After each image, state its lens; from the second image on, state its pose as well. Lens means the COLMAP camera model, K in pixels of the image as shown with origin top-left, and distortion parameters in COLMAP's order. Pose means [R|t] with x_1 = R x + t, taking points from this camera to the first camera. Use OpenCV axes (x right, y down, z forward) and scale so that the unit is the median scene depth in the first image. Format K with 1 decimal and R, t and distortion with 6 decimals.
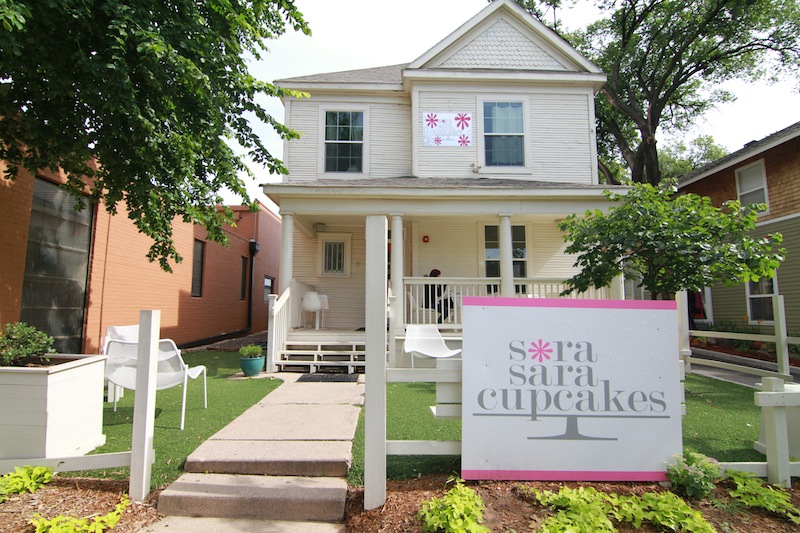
lens RADIAL K [[414.5, 0, 398.5], [0, 414.5, 268.9], [0, 0, 1]] dist [-0.004688, -0.000823]
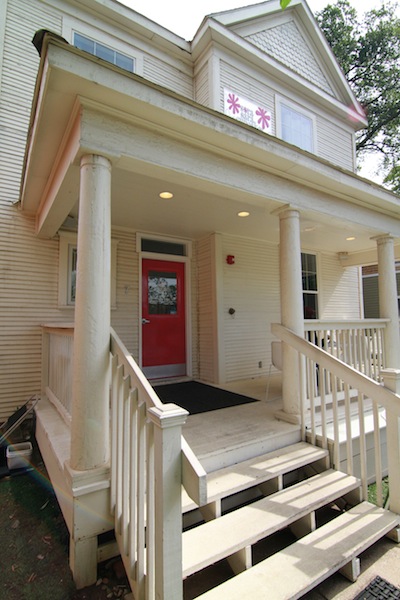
lens RADIAL K [[310.9, 0, 199.2], [0, 310.9, 296.5], [0, 0, 1]] dist [-0.004688, -0.000823]
pose [[0.855177, 0.030562, 0.517435, -0.258548], [-0.038936, 0.999227, 0.005331, -0.006991], [-0.516872, -0.024706, 0.855706, 0.543608]]
